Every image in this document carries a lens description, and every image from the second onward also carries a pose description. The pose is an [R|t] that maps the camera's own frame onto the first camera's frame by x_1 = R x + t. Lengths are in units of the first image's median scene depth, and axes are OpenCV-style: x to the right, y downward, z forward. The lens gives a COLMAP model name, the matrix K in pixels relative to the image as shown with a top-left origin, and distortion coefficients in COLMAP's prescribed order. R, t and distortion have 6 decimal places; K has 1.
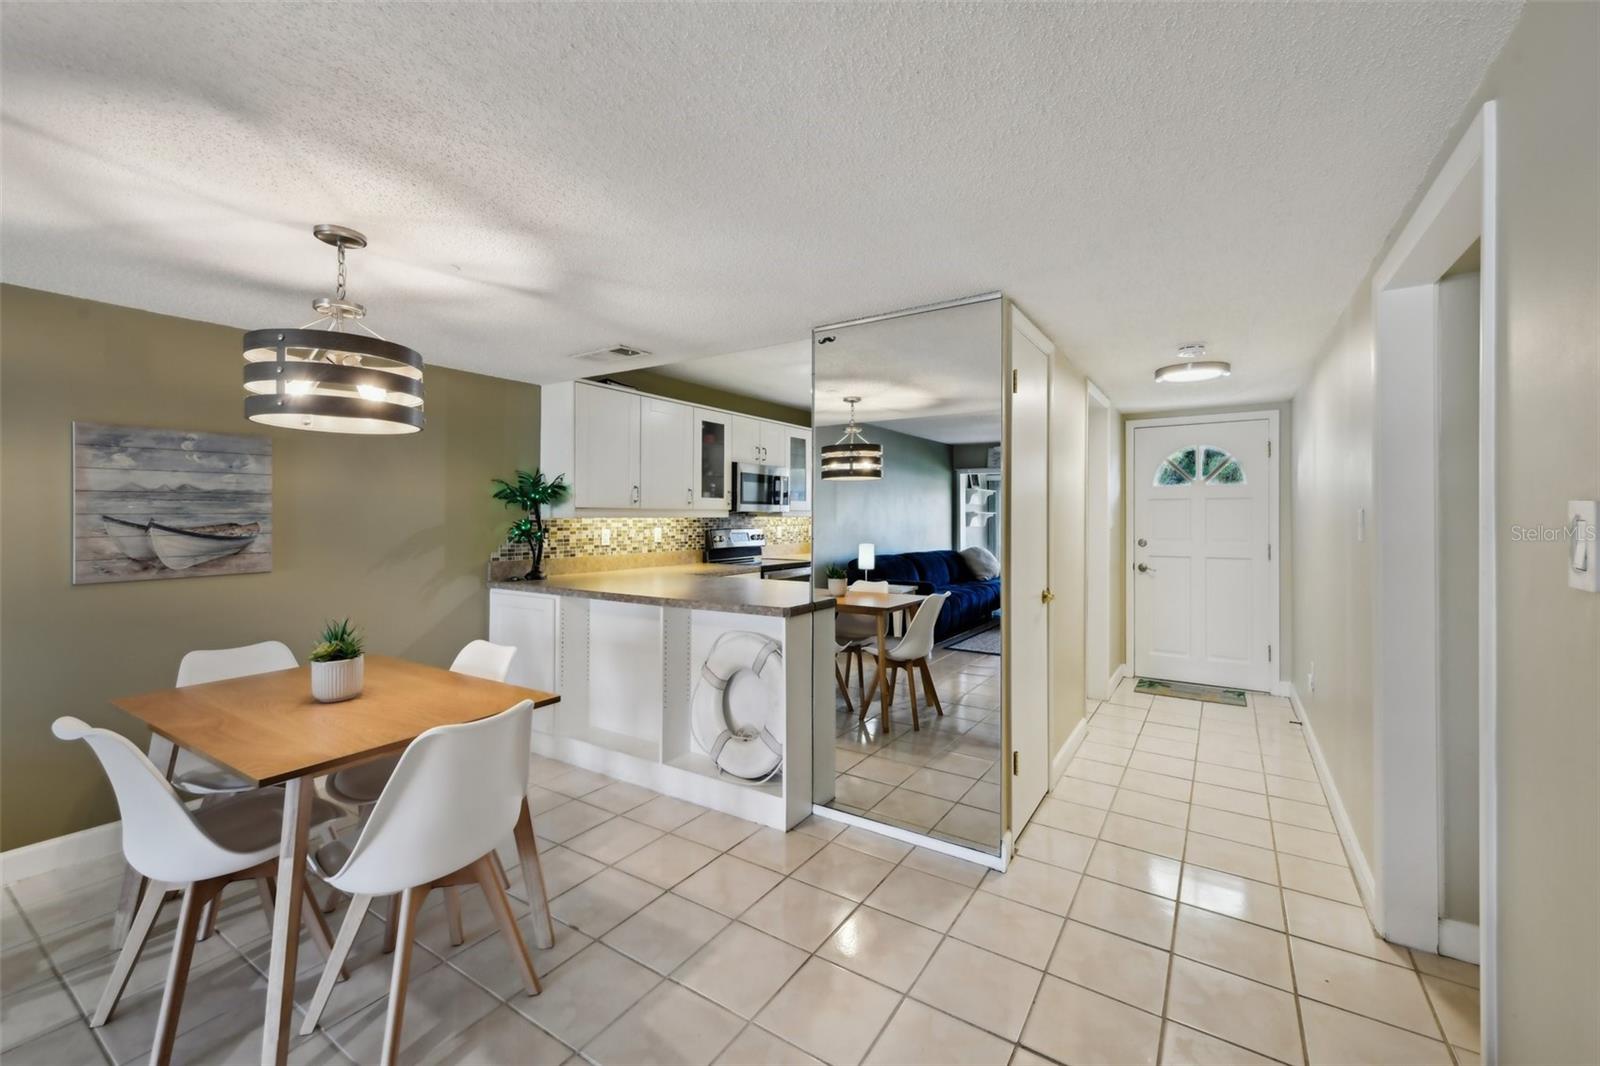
lens RADIAL K [[665.9, 0, 837.5], [0, 665.9, 511.6], [0, 0, 1]] dist [-0.000887, -0.000108]
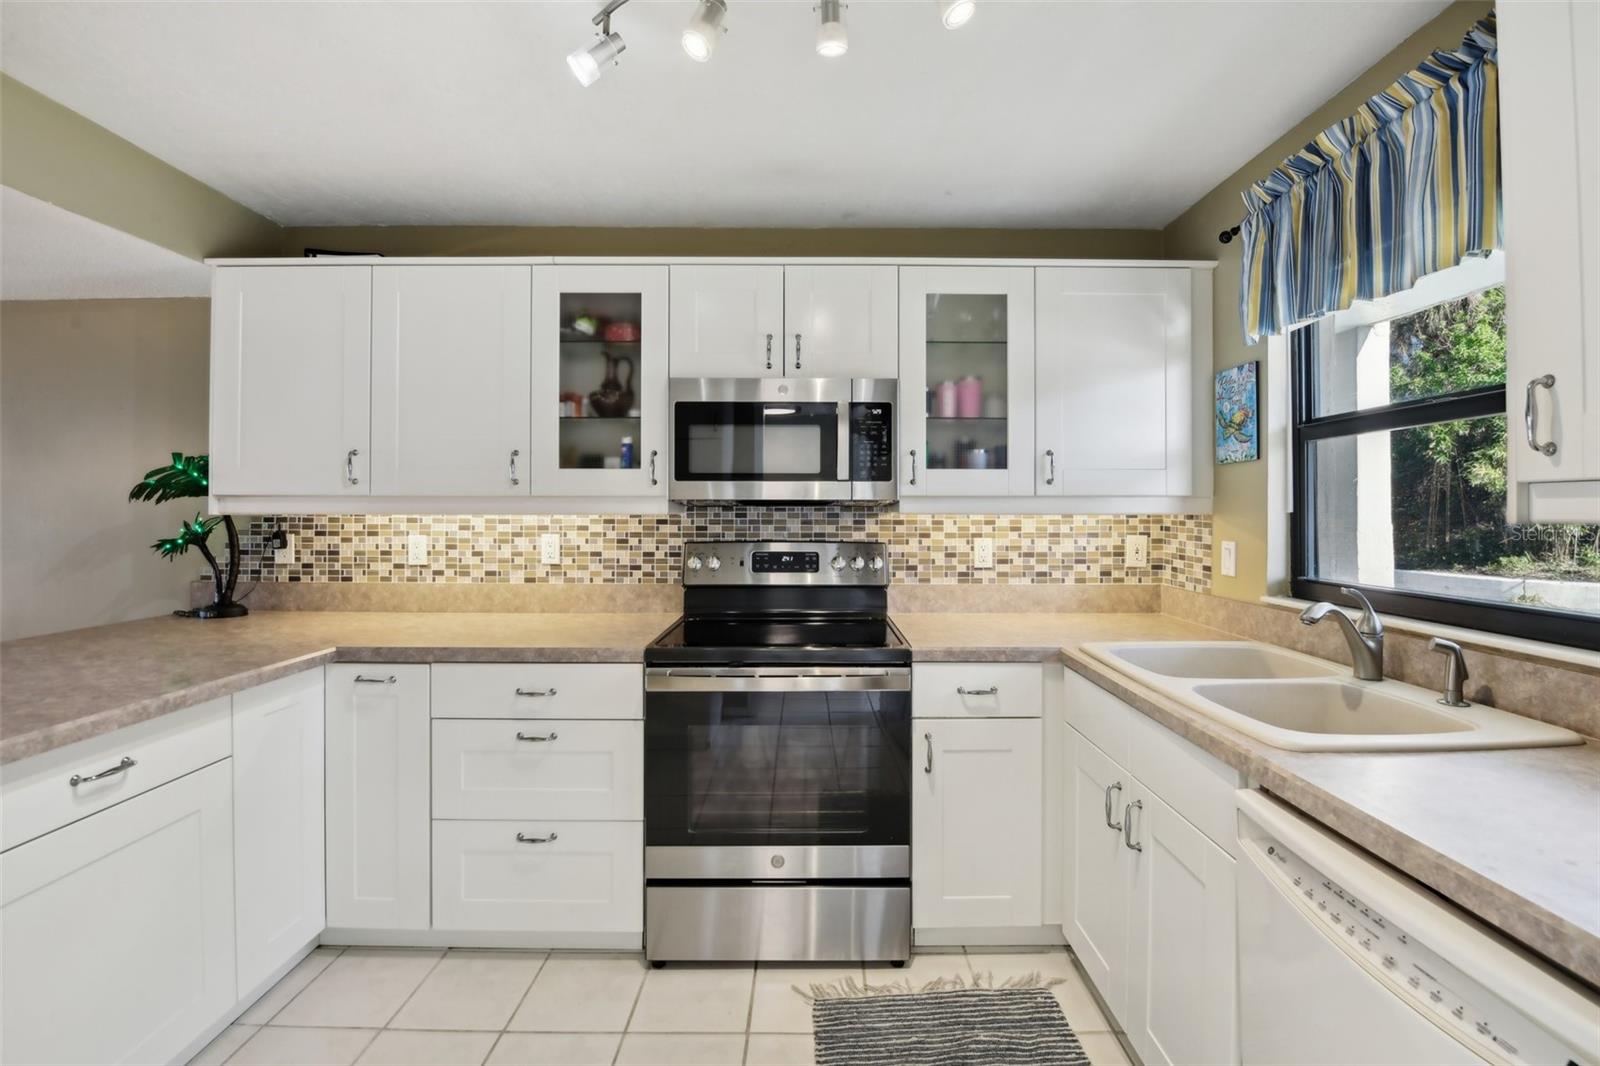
lens RADIAL K [[646.3, 0, 829.3], [0, 646.3, 514.8], [0, 0, 1]] dist [-0.023711, -0.000269]
pose [[0.512704, -0.001035, -0.858565, 0.294625], [0.004494, 0.999989, 0.001479, 0.011223], [0.858554, -0.004617, 0.512703, 1.094356]]
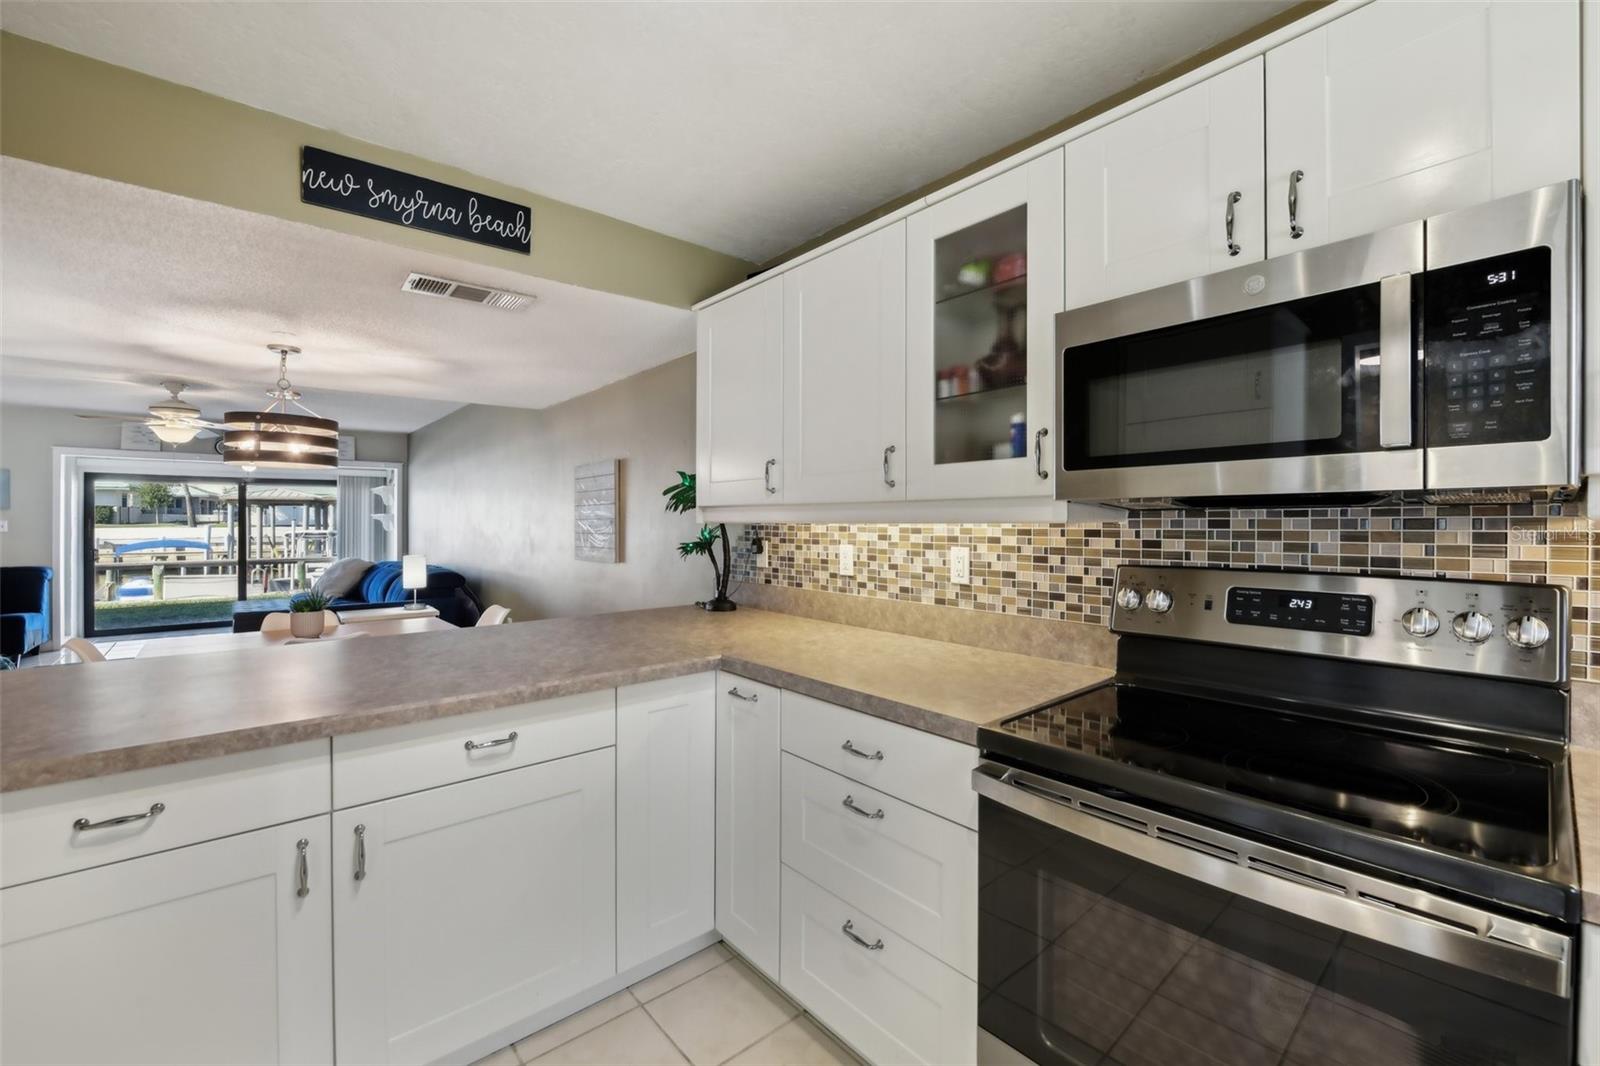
lens RADIAL K [[663.7, 0, 823.8], [0, 663.7, 521.5], [0, 0, 1]] dist [-0.020509, -0.000107]
pose [[-0.323567, -0.002993, -0.946201, 0.162723], [0.005114, 0.999975, -0.004911, 0.011637], [0.946192, -0.006428, -0.323543, 1.235206]]
